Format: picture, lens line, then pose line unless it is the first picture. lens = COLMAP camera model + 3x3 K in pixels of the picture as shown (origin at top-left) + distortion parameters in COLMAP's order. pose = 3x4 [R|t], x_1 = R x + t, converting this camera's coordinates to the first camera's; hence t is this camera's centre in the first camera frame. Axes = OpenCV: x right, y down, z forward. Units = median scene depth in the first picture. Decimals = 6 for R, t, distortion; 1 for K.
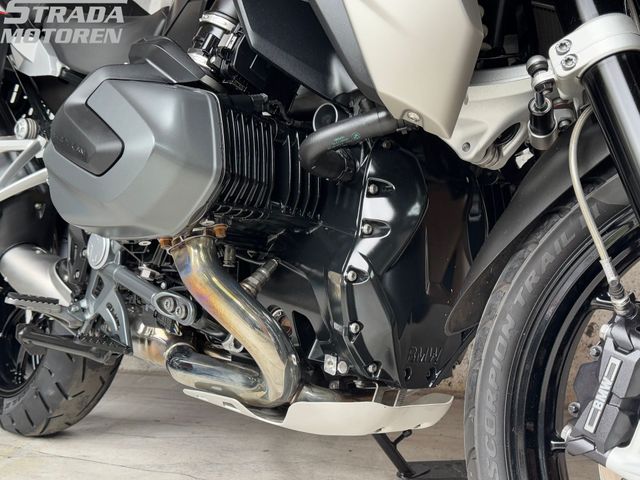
lens RADIAL K [[710.7, 0, 320.0], [0, 710.7, 240.0], [0, 0, 1]] dist [0.177313, -0.543840]
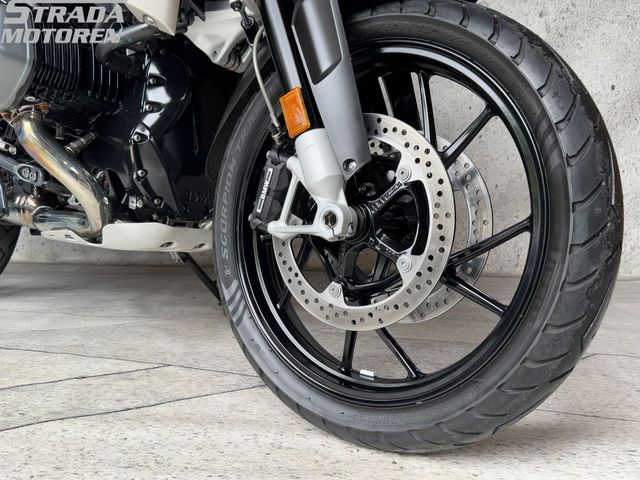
lens RADIAL K [[582.1, 0, 339.0], [0, 582.1, 241.2], [0, 0, 1]] dist [0.103830, -0.236645]
pose [[0.988103, -0.024347, 0.151853, 0.264024], [0.012971, 0.997065, 0.075459, 0.174450], [-0.153245, -0.072592, 0.985518, -0.298147]]
